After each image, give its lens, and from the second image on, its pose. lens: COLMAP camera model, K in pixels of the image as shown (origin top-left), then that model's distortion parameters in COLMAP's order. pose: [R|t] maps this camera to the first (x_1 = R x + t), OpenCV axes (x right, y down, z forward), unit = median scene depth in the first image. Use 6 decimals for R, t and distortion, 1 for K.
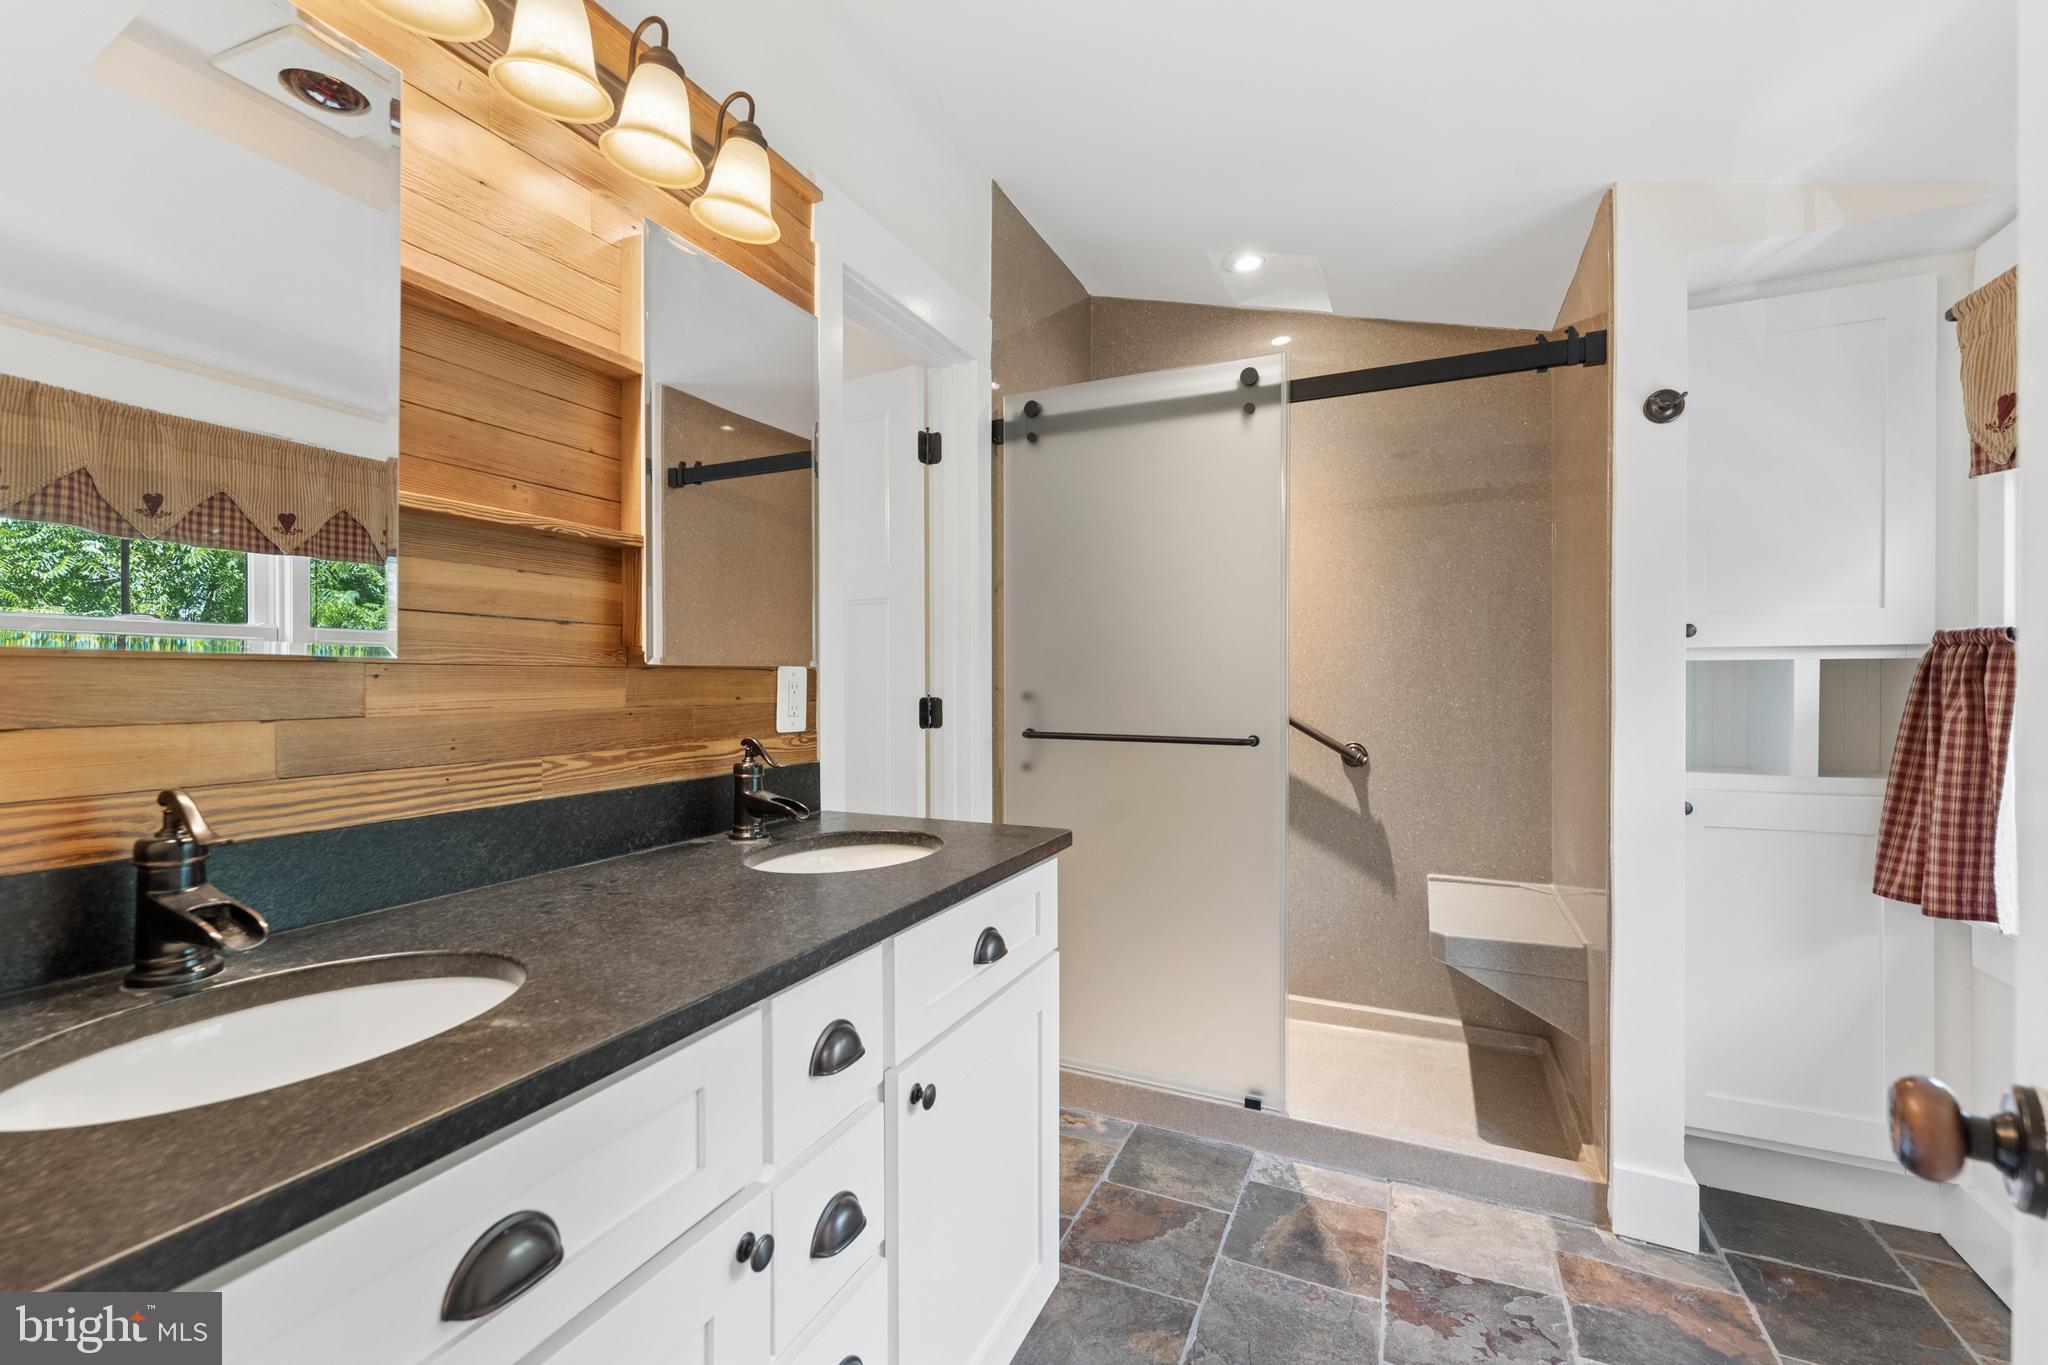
lens RADIAL K [[865.8, 0, 1023.3], [0, 865.8, 681.2], [0, 0, 1]] dist [-0.001749, 0.000124]
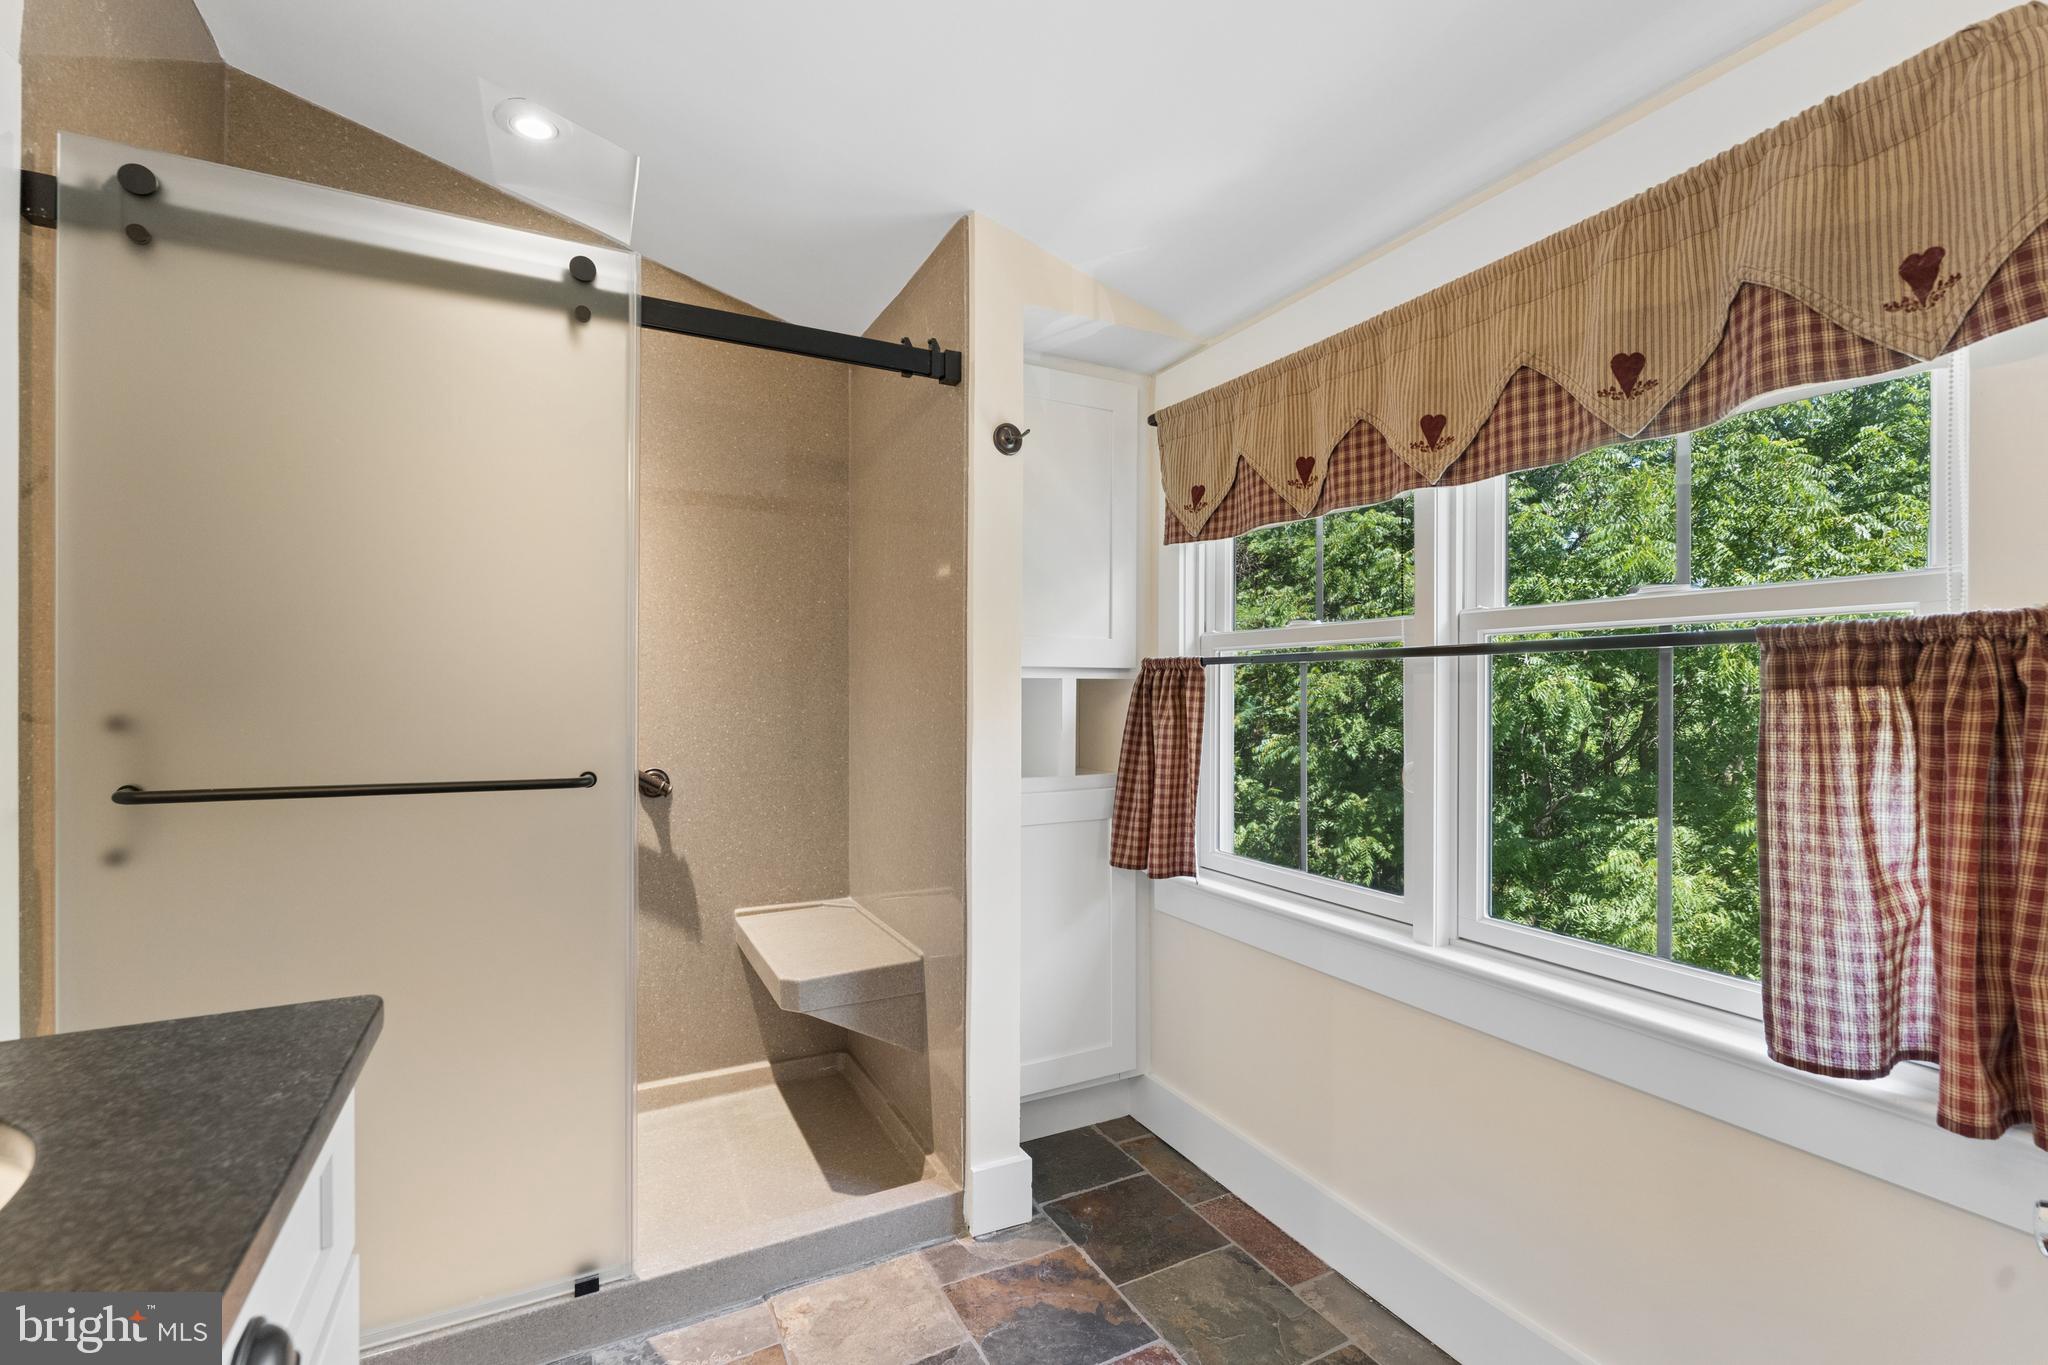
lens RADIAL K [[865.8, 0, 1013.8], [0, 865.8, 693.1], [0, 0, 1]] dist [-0.001749, 0.000124]
pose [[0.625054, 0.003028, 0.780576, -0.076975], [-0.002657, 0.999995, -0.001752, -0.002260], [-0.780577, -0.000979, 0.625059, 0.288873]]
